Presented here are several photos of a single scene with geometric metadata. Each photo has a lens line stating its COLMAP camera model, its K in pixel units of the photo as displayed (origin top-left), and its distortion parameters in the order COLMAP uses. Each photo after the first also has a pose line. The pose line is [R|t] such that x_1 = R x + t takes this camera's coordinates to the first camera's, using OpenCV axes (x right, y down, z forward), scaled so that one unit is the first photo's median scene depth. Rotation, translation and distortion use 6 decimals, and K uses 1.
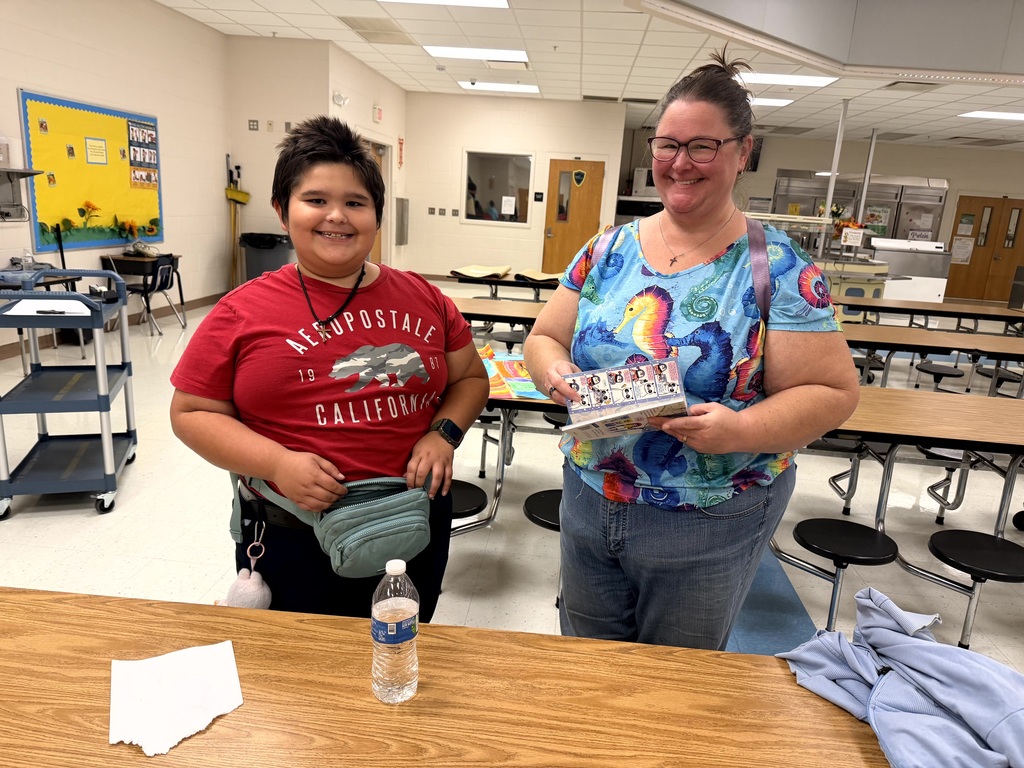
lens RADIAL K [[726.3, 0, 511.4], [0, 726.3, 387.5], [0, 0, 1]] dist [0.035365, -0.042029]
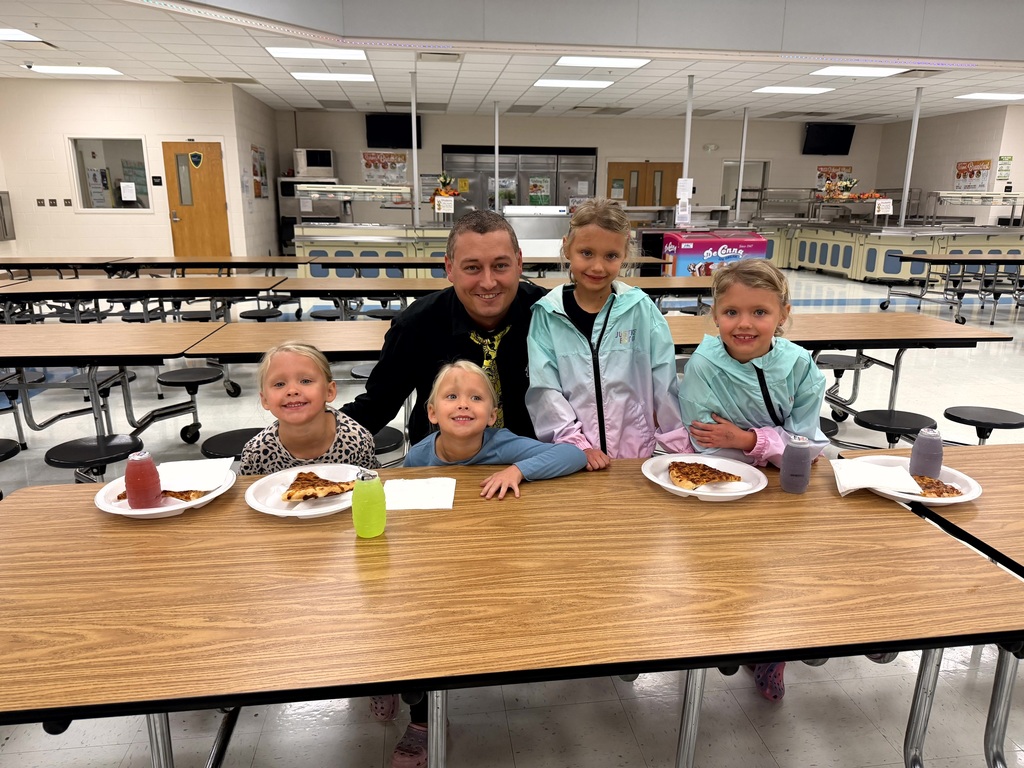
lens RADIAL K [[726.3, 0, 514.6], [0, 726.3, 395.8], [0, 0, 1]] dist [0.035365, -0.042029]
pose [[0.979512, -0.102196, 0.173527, 0.309224], [0.097880, 0.994642, 0.033273, 0.041745], [-0.175997, -0.015606, 0.984267, -0.064275]]
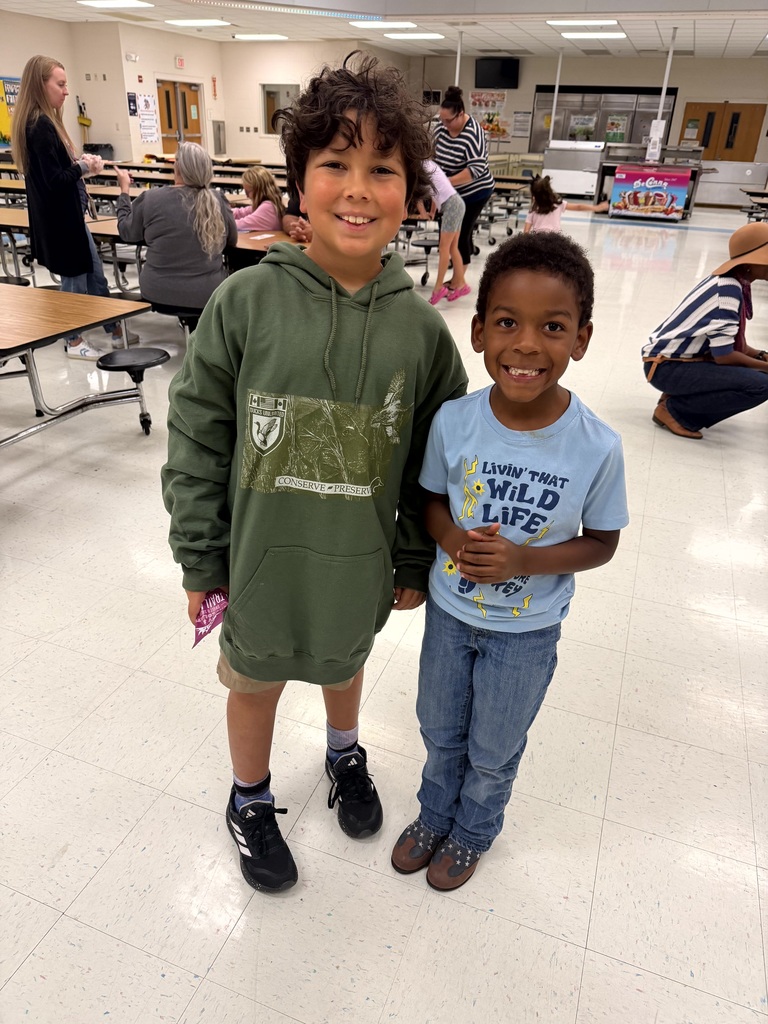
lens RADIAL K [[726.3, 0, 379.9], [0, 726.3, 510.8], [0, 0, 1]] dist [0.035365, -0.042029]
pose [[0.956612, 0.105976, -0.271409, 0.651681], [-0.043049, 0.972692, 0.228074, 0.162683], [0.288167, -0.206494, 0.935051, -0.476511]]
